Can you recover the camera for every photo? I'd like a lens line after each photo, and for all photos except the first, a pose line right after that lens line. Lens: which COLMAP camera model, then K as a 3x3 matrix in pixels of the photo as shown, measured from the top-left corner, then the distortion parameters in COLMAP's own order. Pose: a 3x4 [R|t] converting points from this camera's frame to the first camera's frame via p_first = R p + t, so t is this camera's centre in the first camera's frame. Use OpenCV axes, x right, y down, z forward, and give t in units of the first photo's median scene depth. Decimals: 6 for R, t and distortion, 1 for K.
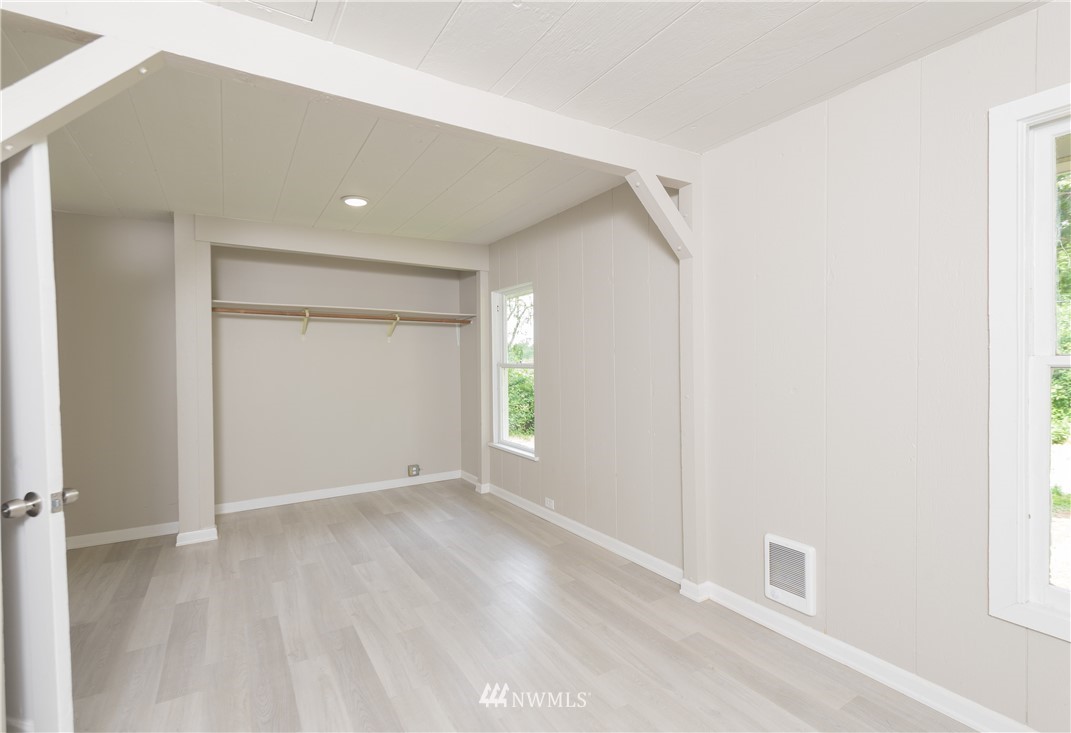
lens RADIAL K [[488.0, 0, 512.1], [0, 488.0, 367.6], [0, 0, 1]] dist [0.015644, -0.005763]
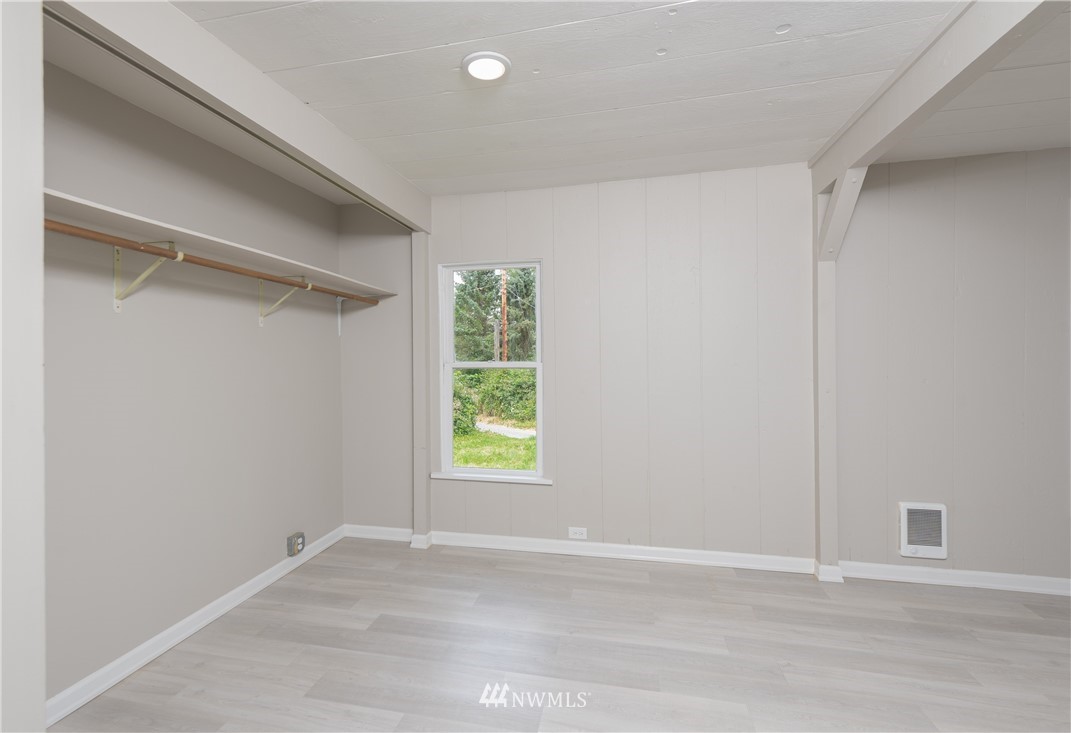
lens RADIAL K [[488.0, 0, 512.1], [0, 488.0, 367.6], [0, 0, 1]] dist [0.015644, -0.005763]
pose [[0.691538, -0.015935, 0.722164, -0.589606], [0.016287, 0.999846, 0.006465, -0.006800], [-0.722156, 0.007291, 0.691692, 0.512759]]
